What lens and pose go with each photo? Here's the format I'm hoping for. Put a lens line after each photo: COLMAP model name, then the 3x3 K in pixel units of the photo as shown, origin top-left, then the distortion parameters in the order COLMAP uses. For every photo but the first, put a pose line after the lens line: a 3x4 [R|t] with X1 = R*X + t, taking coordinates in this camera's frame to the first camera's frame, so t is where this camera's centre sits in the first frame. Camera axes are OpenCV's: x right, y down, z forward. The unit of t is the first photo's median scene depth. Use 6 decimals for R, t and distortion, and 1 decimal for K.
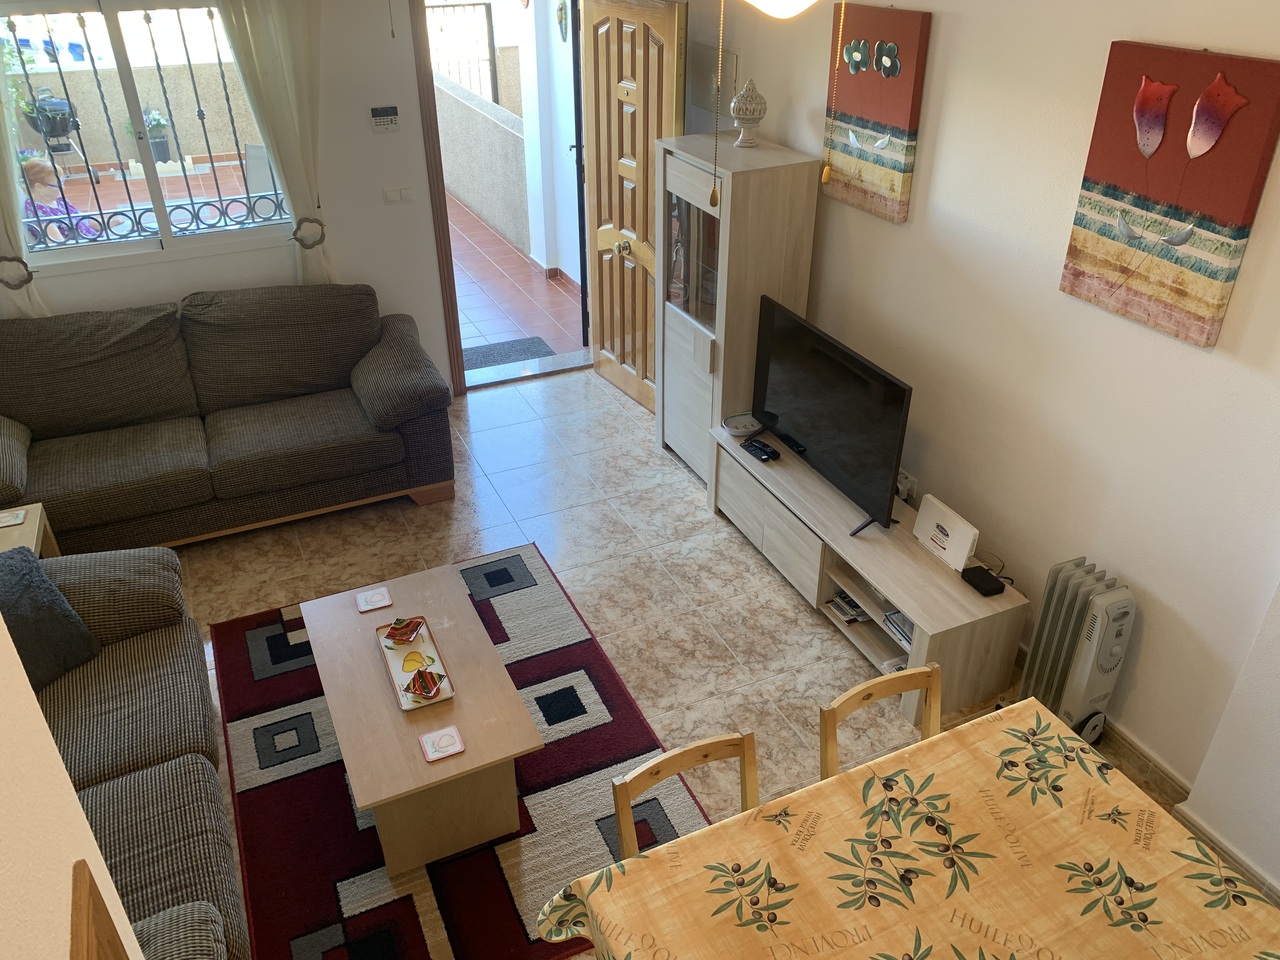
lens RADIAL K [[982.2, 0, 643.1], [0, 982.2, 476.3], [0, 0, 1]] dist [0.072644, -0.100556]
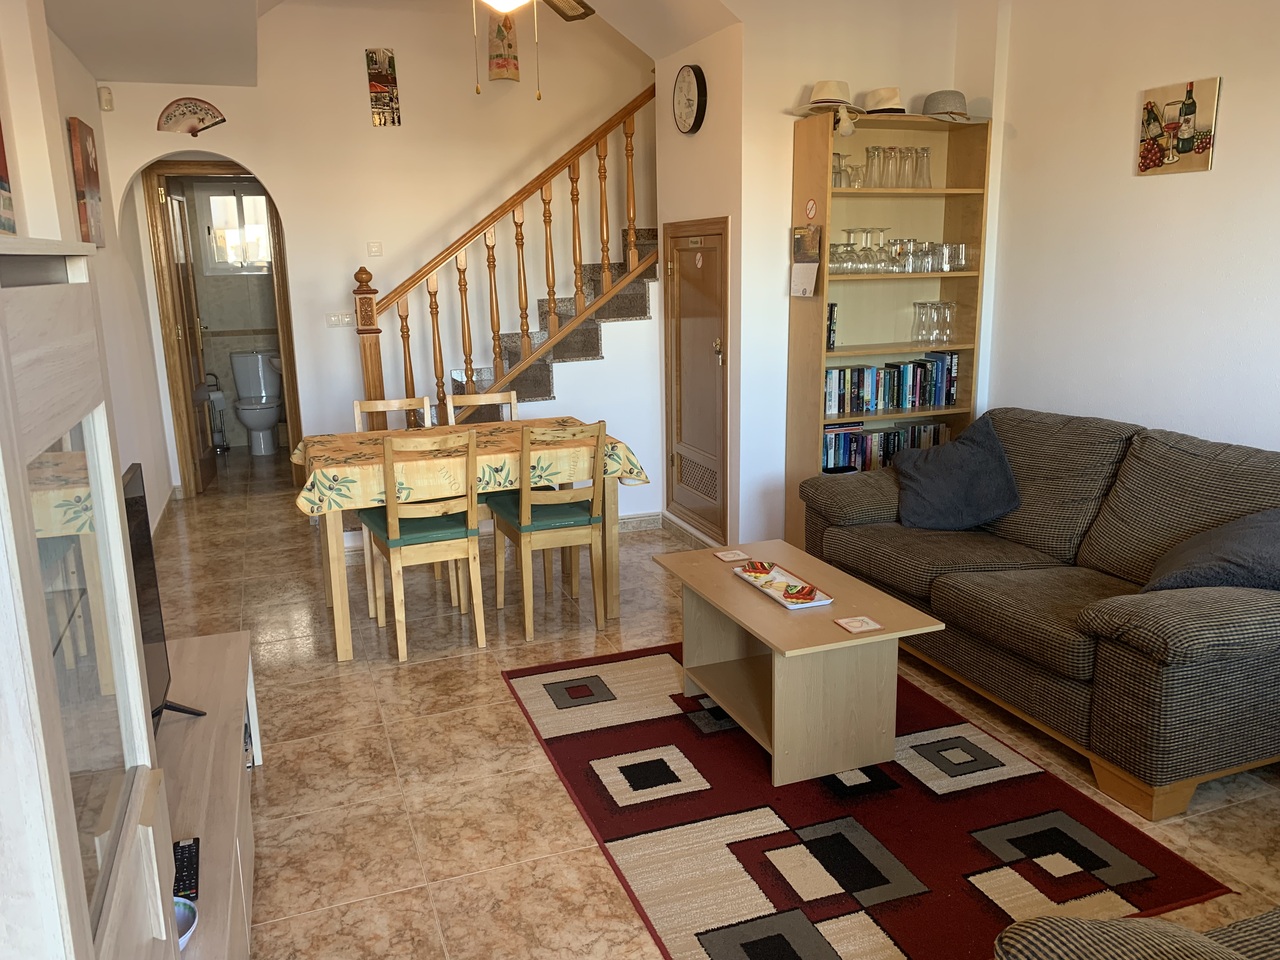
lens RADIAL K [[982.2, 0, 634.7], [0, 982.2, 474.6], [0, 0, 1]] dist [0.072644, -0.100556]
pose [[-0.996644, 0.011123, 0.081102, -0.220098], [0.063478, 0.730578, 0.679872, -0.806959], [-0.051689, 0.682739, -0.728832, 2.229391]]
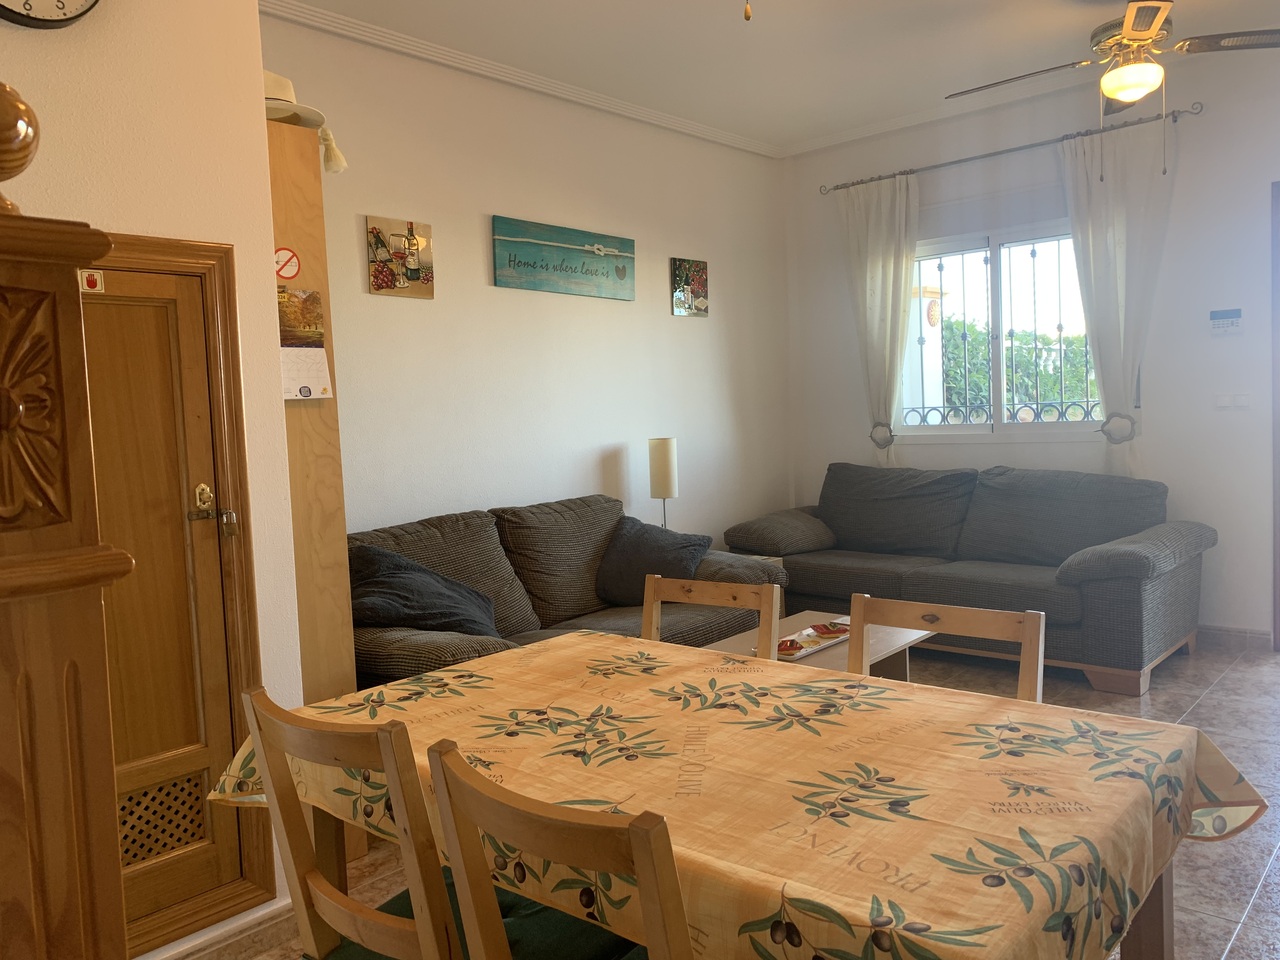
lens RADIAL K [[982.2, 0, 631.8], [0, 982.2, 484.0], [0, 0, 1]] dist [0.072644, -0.100556]
pose [[0.396762, 0.051184, -0.916493, 0.867188], [-0.432688, 0.890988, -0.137556, 0.350453], [0.809544, 0.451133, 0.375657, 0.506178]]
